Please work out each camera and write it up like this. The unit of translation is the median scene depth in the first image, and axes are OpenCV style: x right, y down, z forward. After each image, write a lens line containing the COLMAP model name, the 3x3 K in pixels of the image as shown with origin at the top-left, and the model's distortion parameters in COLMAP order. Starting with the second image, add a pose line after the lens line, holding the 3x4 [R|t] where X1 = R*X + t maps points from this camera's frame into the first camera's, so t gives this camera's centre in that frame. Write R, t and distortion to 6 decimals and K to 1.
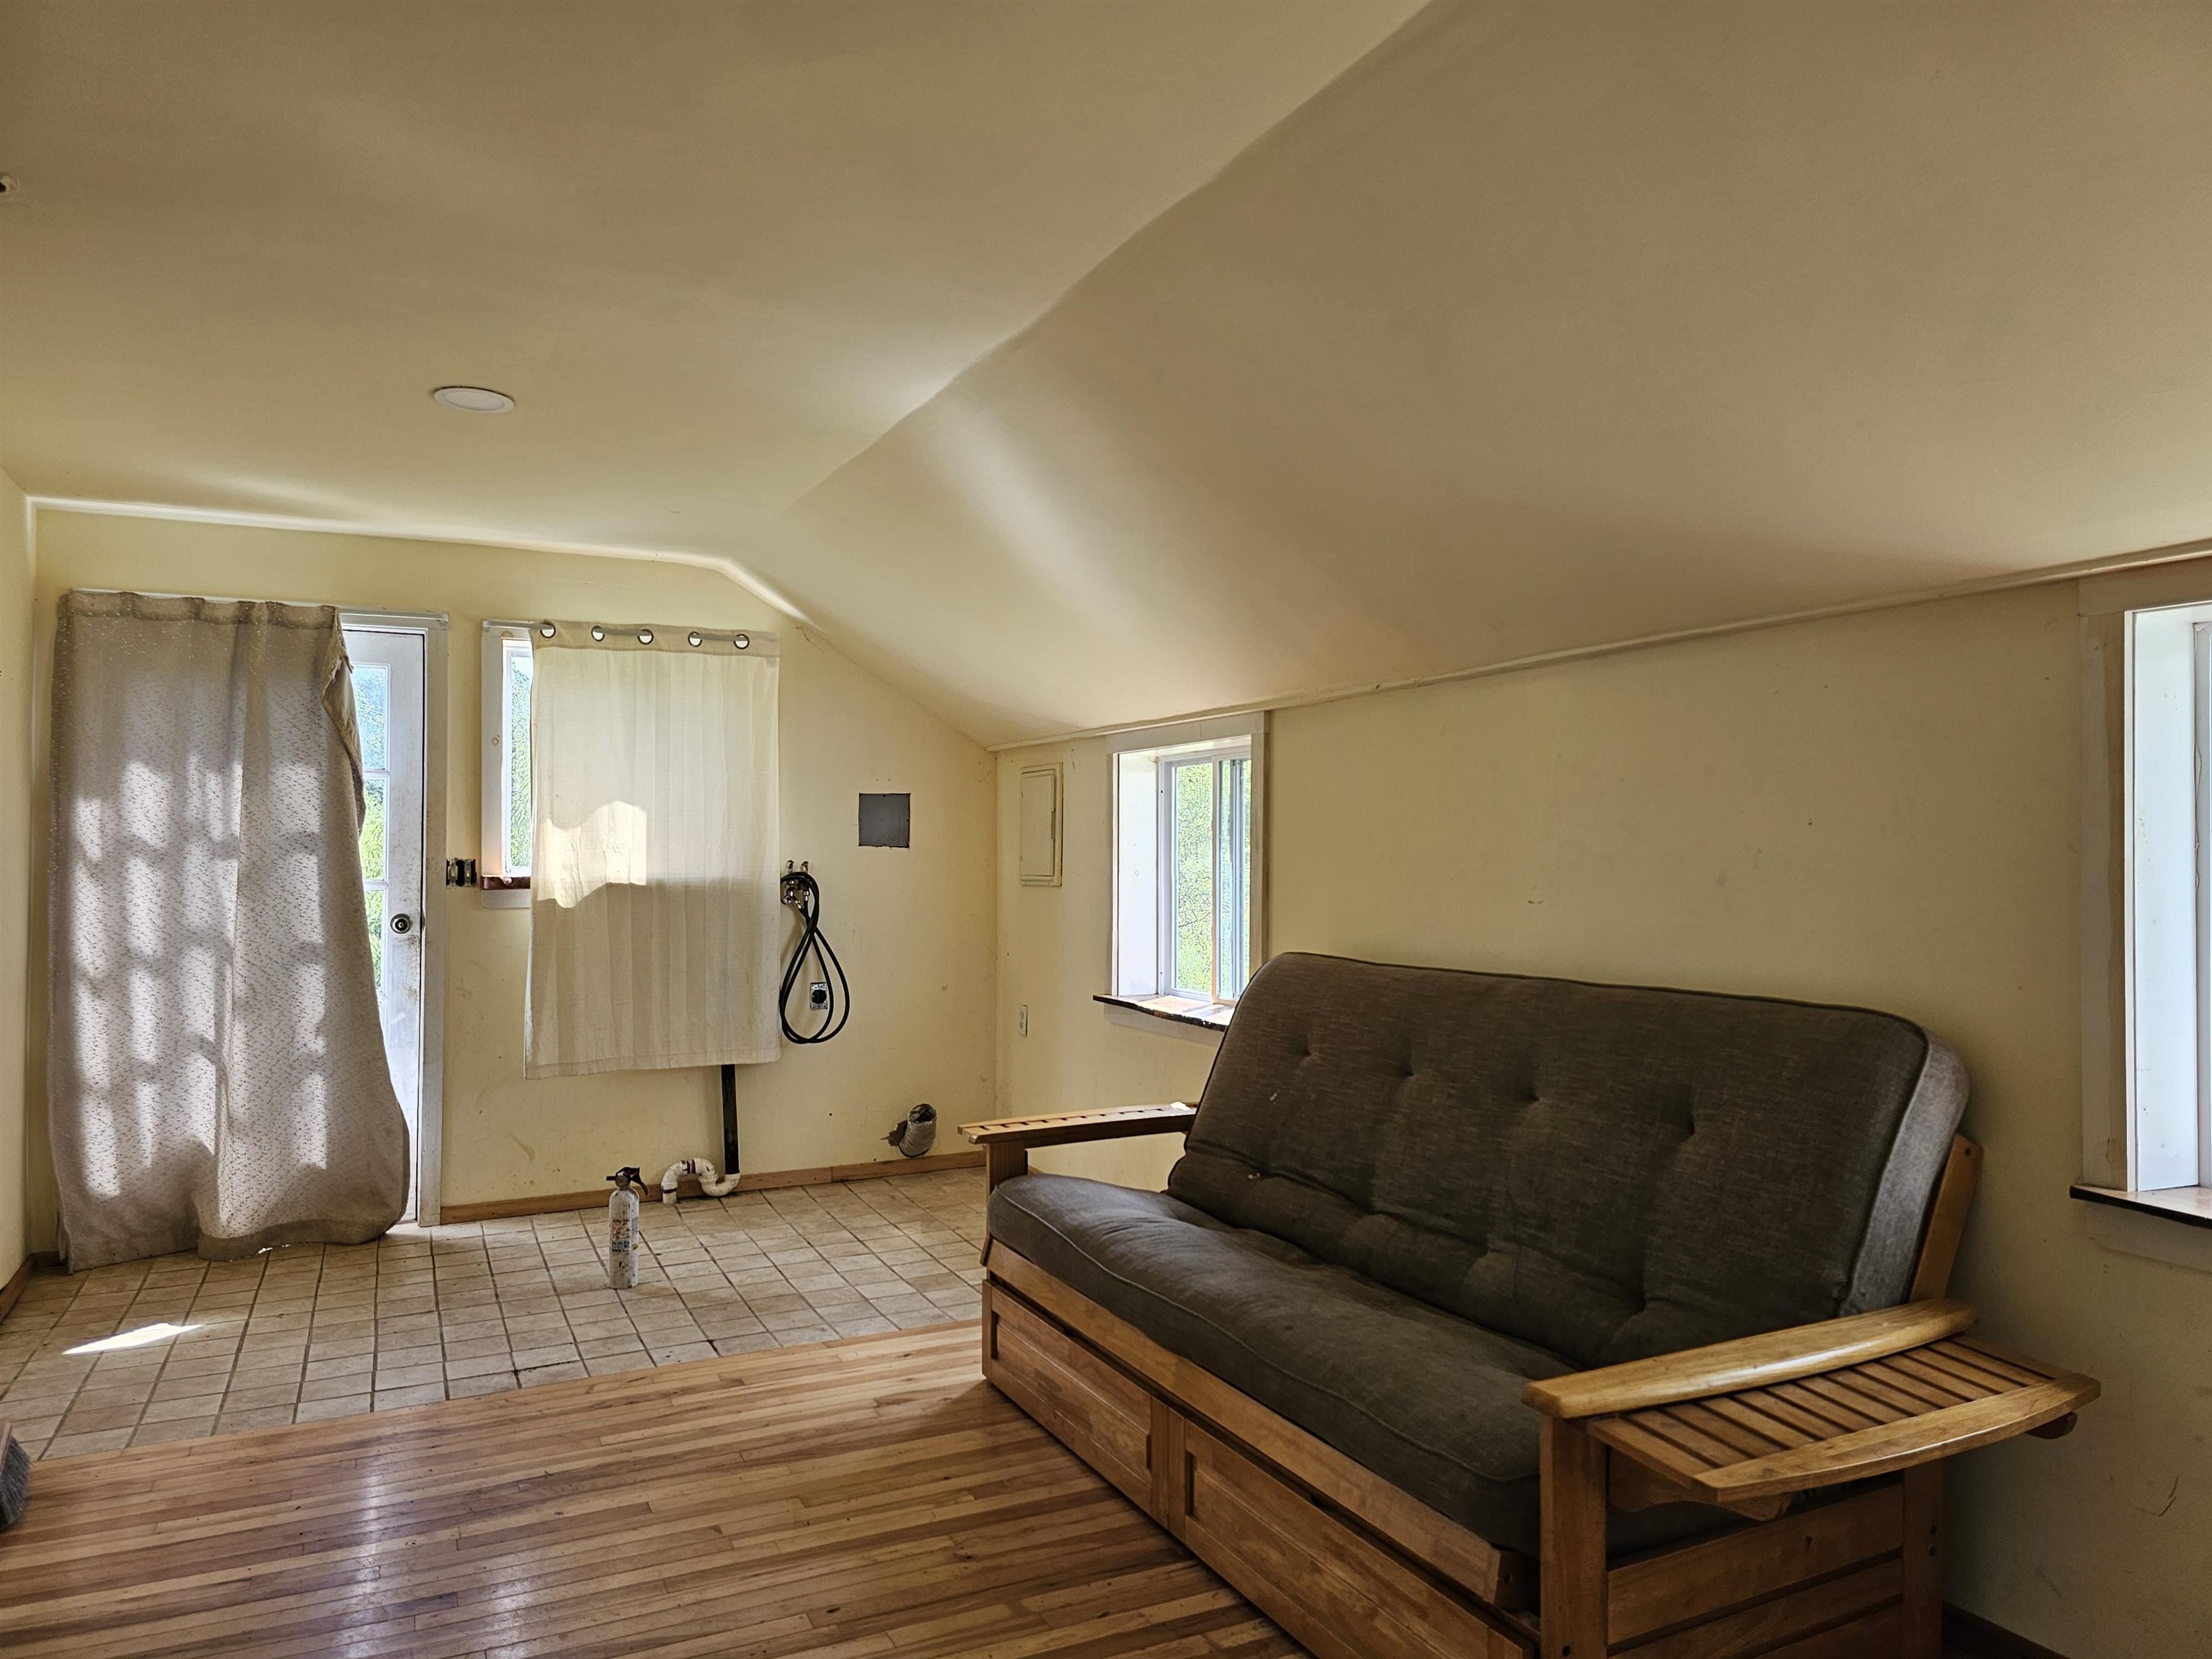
lens RADIAL K [[1485.6, 0, 1113.6], [0, 1485.6, 826.5], [0, 0, 1]] dist [0.008647, -0.001184]
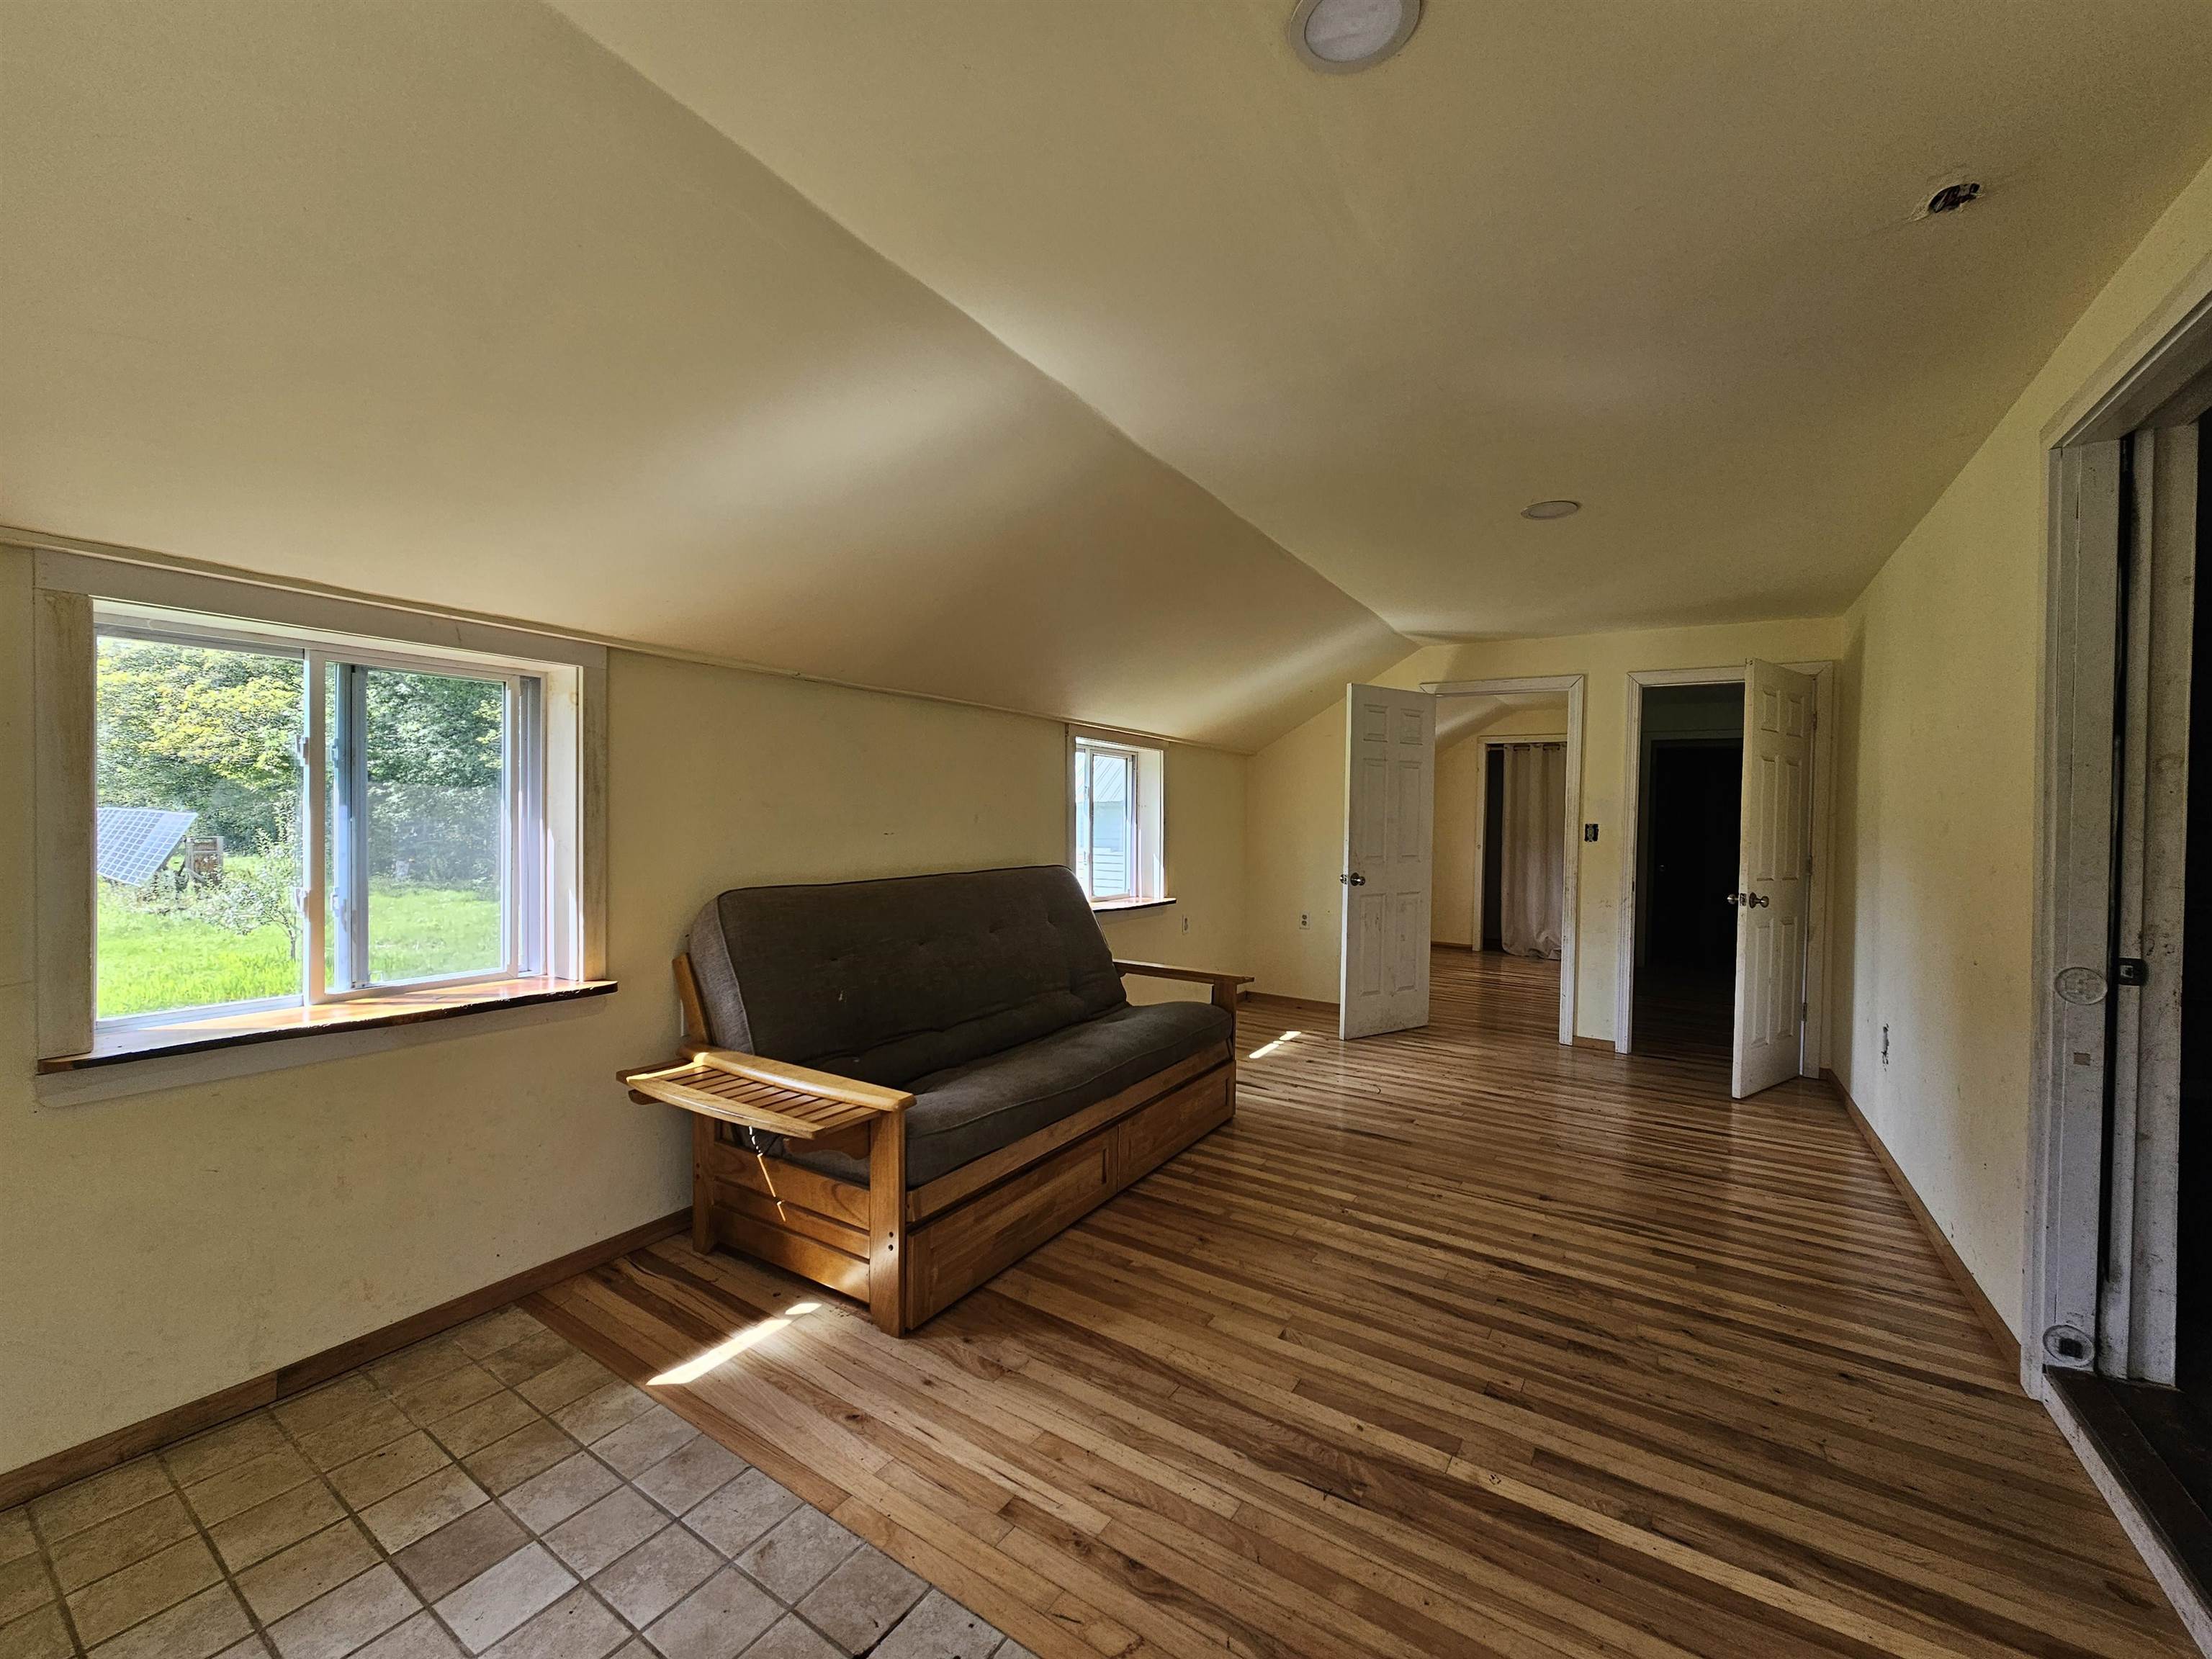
lens RADIAL K [[891.9, 0, 1103.8], [0, 891.9, 838.6], [0, 0, 1]] dist [0.002084, -0.000013]
pose [[-0.504944, -0.036707, 0.862371, -0.787753], [-0.028704, 0.999257, 0.025726, 0.025503], [-0.862675, -0.011763, -0.505622, 1.435227]]
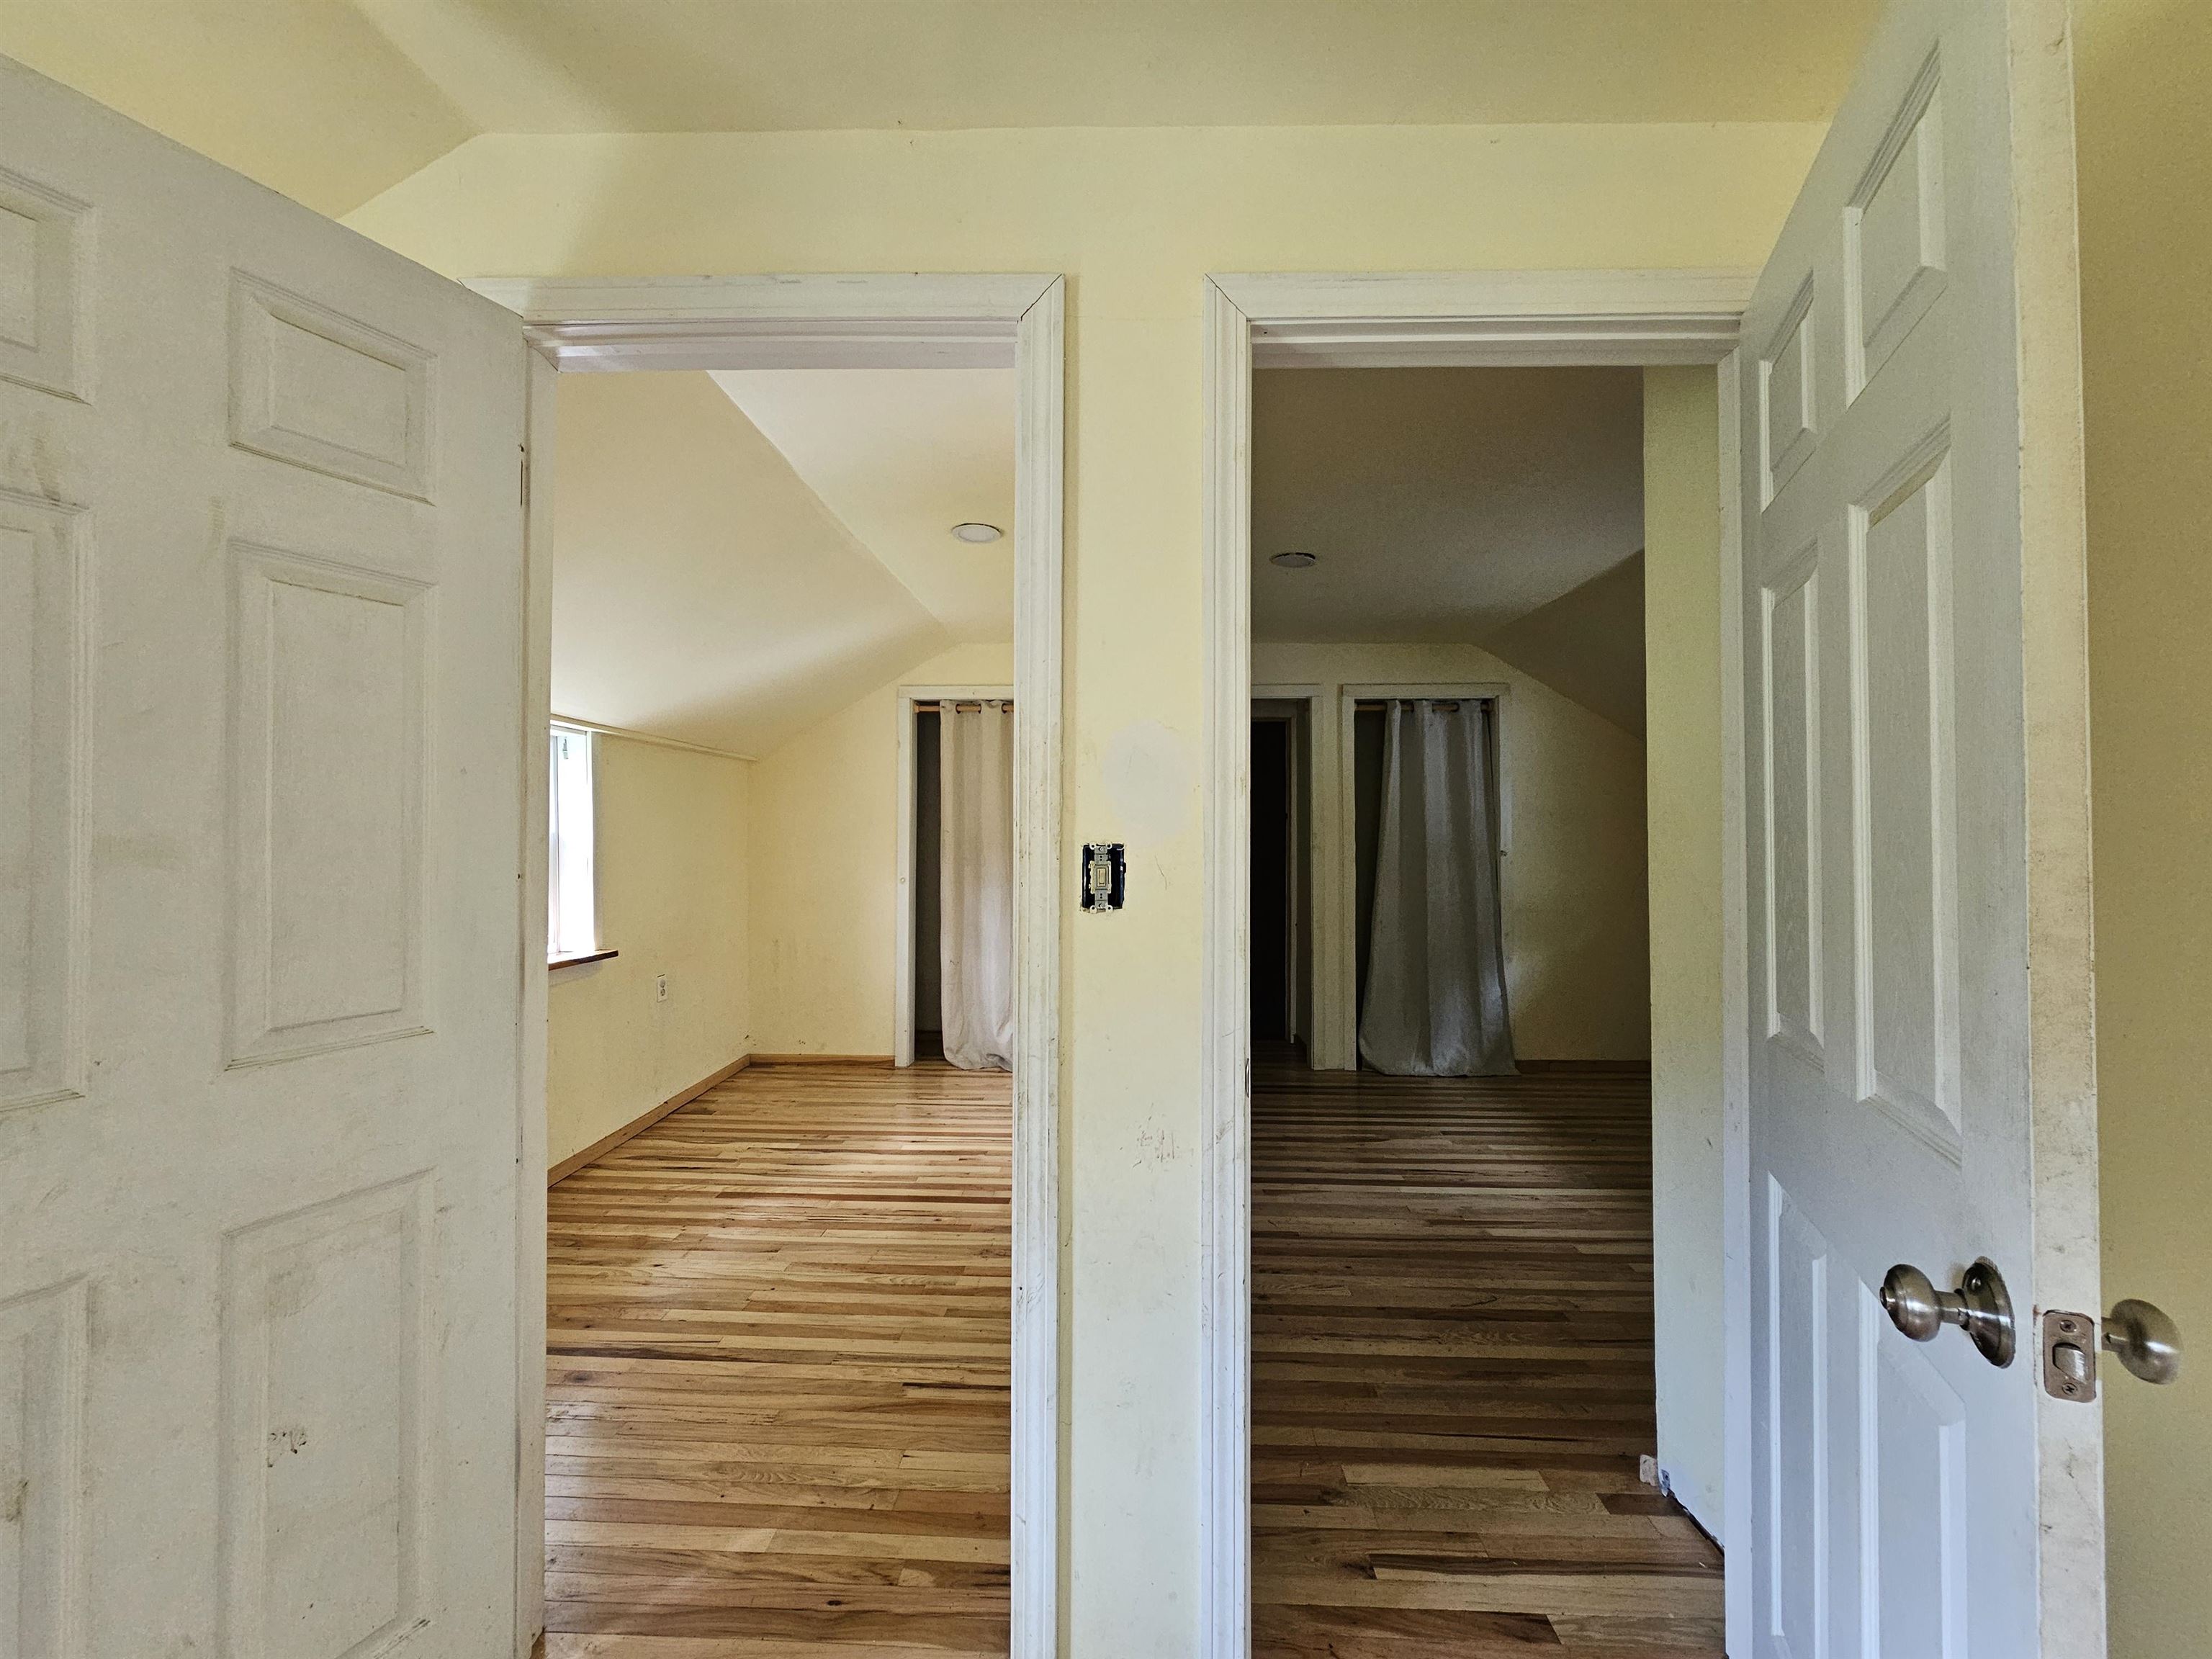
lens RADIAL K [[891.9, 0, 1104.2], [0, 891.9, 819.4], [0, 0, 1]] dist [0.002084, -0.000013]
pose [[-0.877514, -0.001736, 0.479548, -0.680763], [-0.015300, 0.999586, -0.024377, 0.023859], [-0.479307, -0.028728, -0.877177, 1.261824]]
